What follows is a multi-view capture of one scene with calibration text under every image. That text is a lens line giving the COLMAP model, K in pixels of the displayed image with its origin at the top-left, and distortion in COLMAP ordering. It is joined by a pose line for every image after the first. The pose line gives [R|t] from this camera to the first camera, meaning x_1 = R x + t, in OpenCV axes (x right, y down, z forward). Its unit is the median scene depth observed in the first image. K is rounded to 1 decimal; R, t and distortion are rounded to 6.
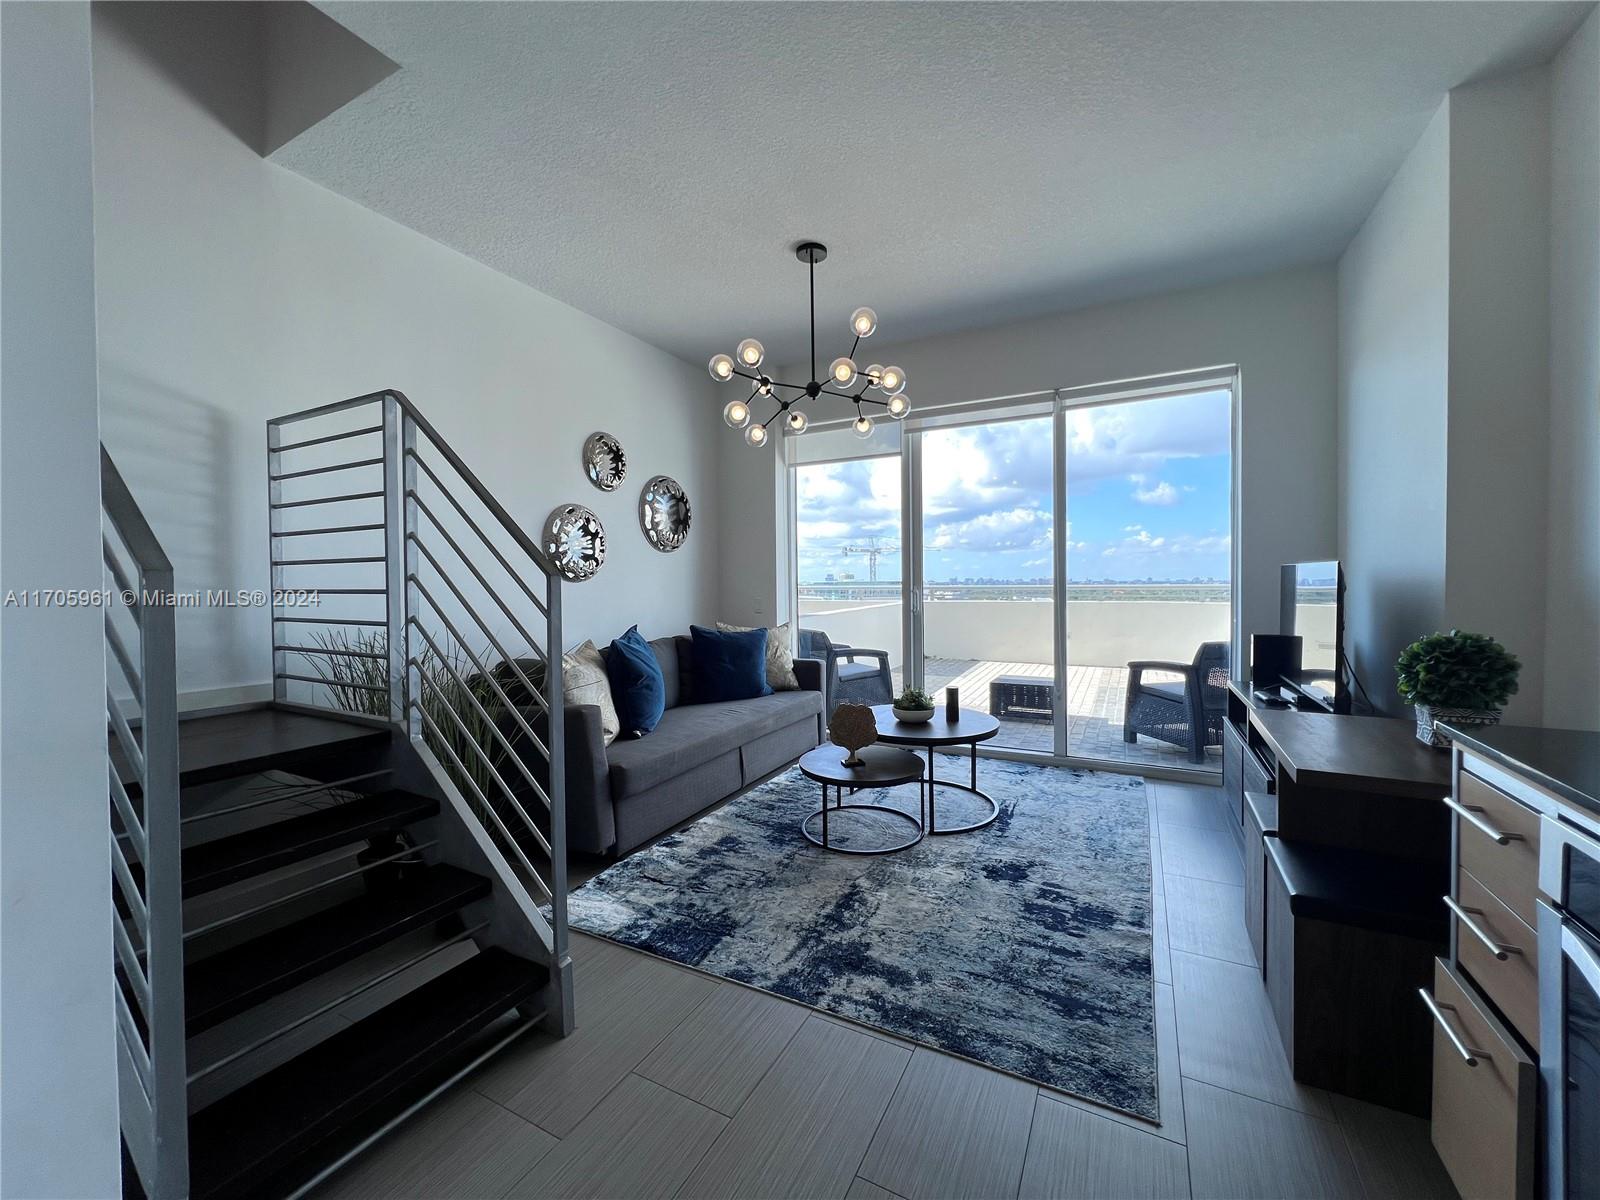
lens RADIAL K [[640.0, 0, 793.4], [0, 640.0, 593.2], [0, 0, 1]] dist [-0.000131, 0.000176]
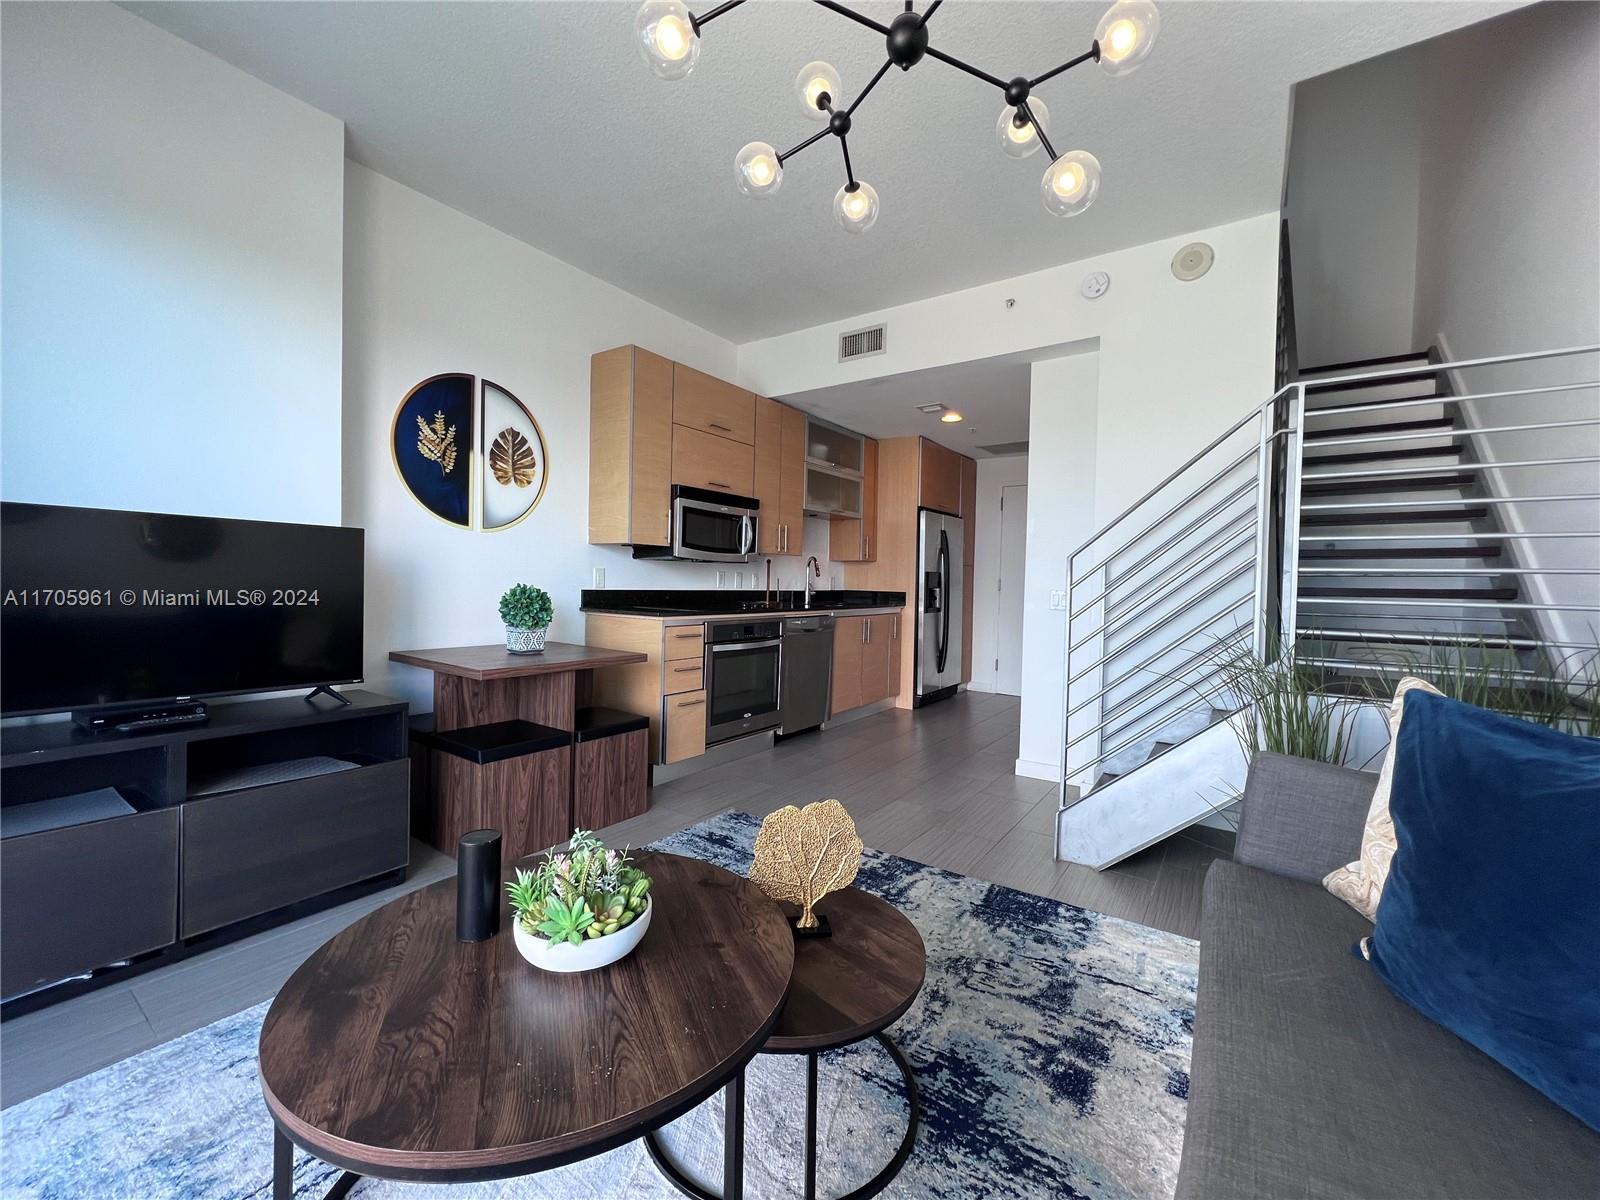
lens RADIAL K [[642.1, 0, 796.9], [0, 642.1, 596.2], [0, 0, 1]] dist [-0.001701, 0.001010]
pose [[-0.992330, -0.017502, 0.122371, 0.053382], [-0.012365, 0.999015, 0.042617, 0.004651], [-0.122997, 0.040777, -0.991569, 1.644098]]
